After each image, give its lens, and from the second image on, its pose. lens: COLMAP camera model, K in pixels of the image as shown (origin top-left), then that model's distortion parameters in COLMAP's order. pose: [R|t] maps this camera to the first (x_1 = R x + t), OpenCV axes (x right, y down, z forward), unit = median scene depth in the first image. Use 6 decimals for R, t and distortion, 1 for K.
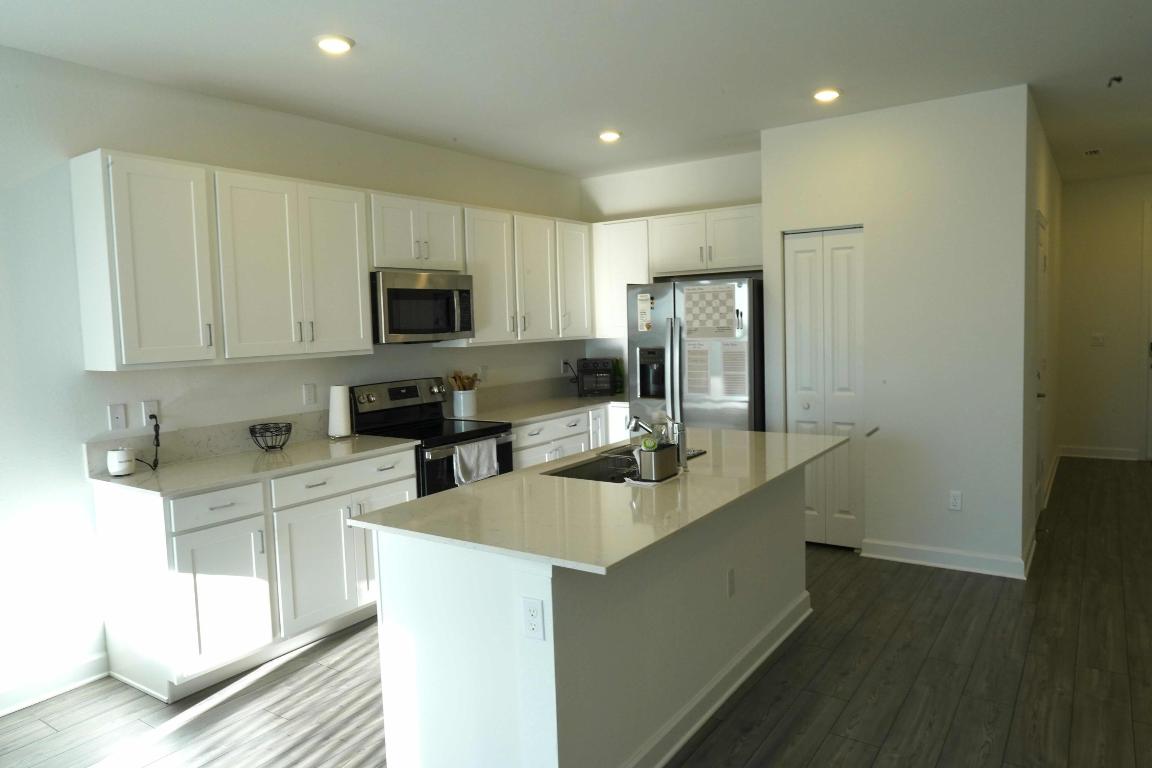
lens RADIAL K [[803.7, 0, 556.8], [0, 803.7, 386.9], [0, 0, 1]] dist [-0.004856, -0.002174]
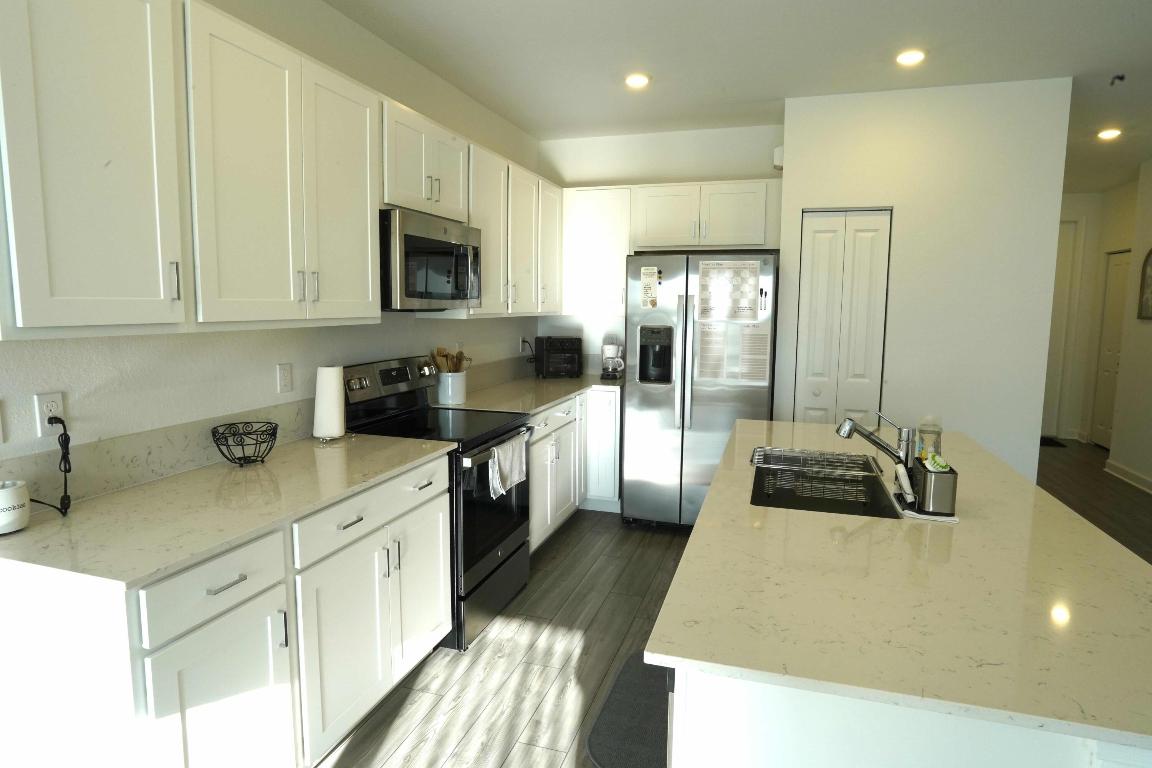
lens RADIAL K [[680.0, 0, 576.0], [0, 680.0, 384.0], [0, 0, 1]] dist [-0.022022, 0.001781]
pose [[0.949497, 0.004992, 0.313737, -0.252283], [-0.015435, 0.999406, 0.030809, -0.008071], [-0.313397, -0.034096, 0.949010, 0.359682]]
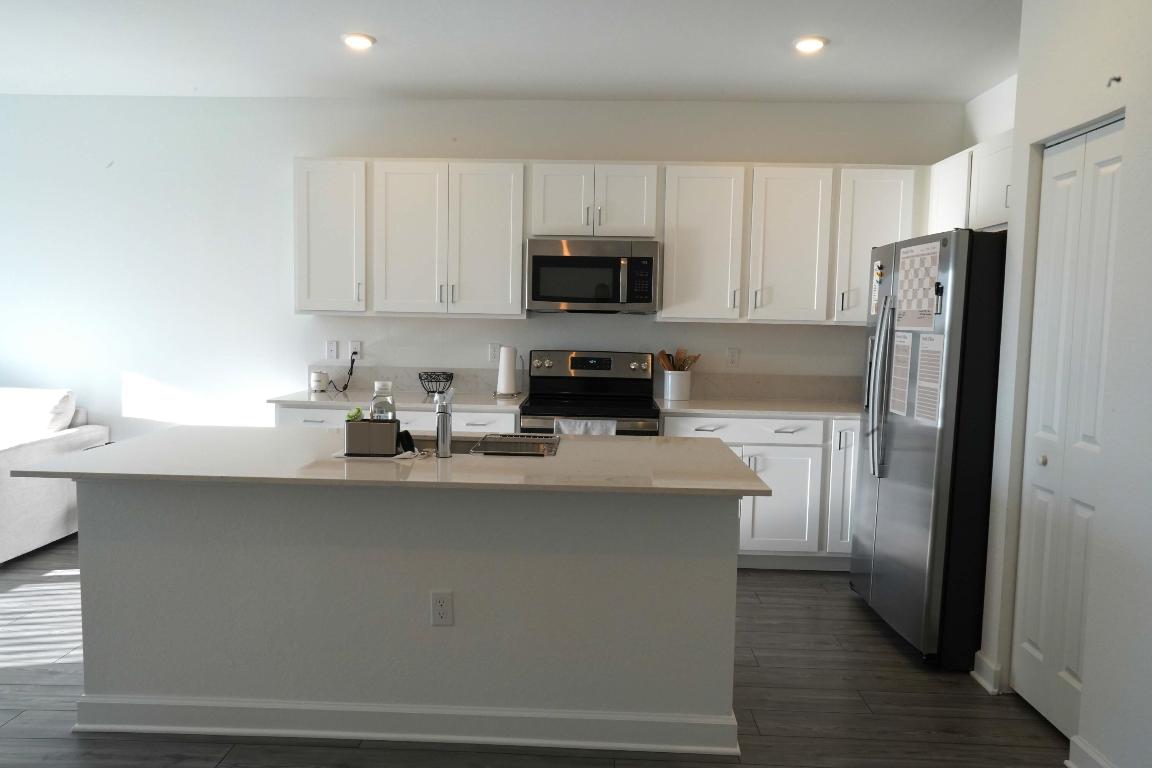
lens RADIAL K [[803.7, 0, 556.8], [0, 803.7, 386.9], [0, 0, 1]] dist [-0.004856, -0.002174]
pose [[0.529812, 0.118152, -0.839845, 0.673423], [-0.108501, 0.991554, 0.071048, -0.032444], [0.841146, 0.053482, 0.538157, 0.477179]]
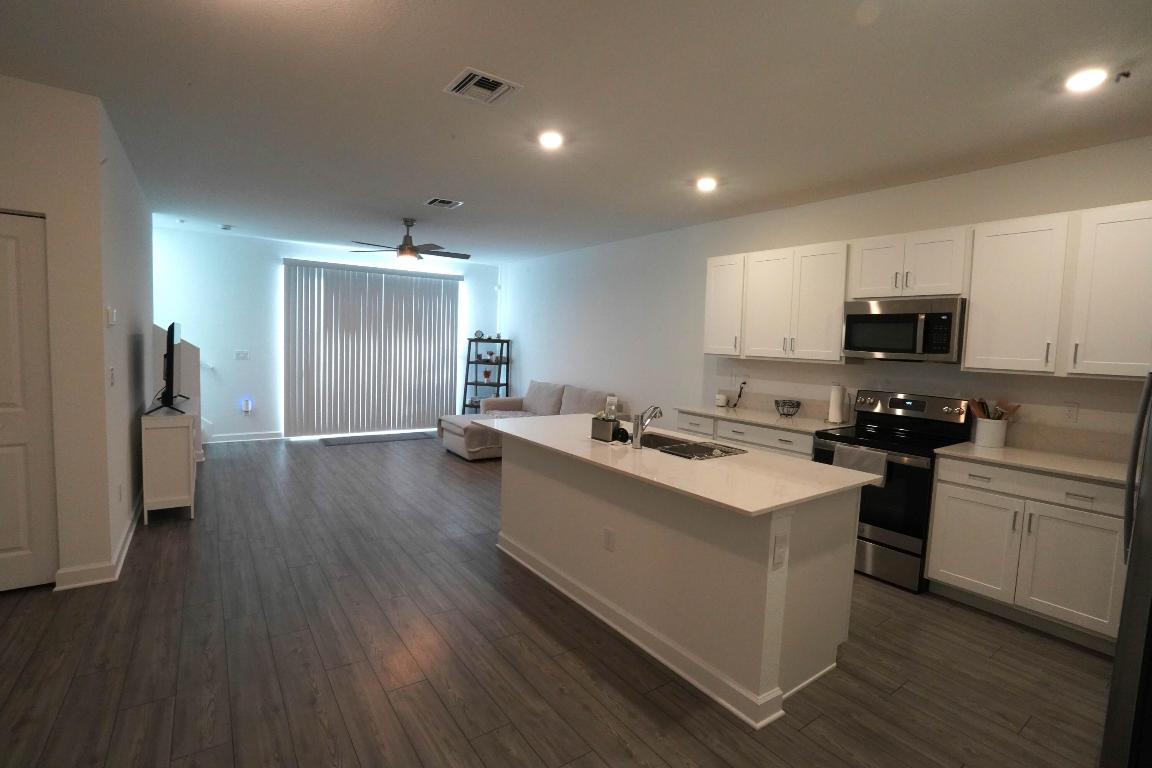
lens RADIAL K [[532.5, 0, 576.0], [0, 532.5, 384.0], [0, 0, 1]] dist [-0.002356, -0.000230]
pose [[-0.338392, 0.094964, -0.936201, 0.744077], [-0.101638, 0.985386, 0.136690, -0.084325], [0.935500, 0.141408, -0.323795, 0.873071]]
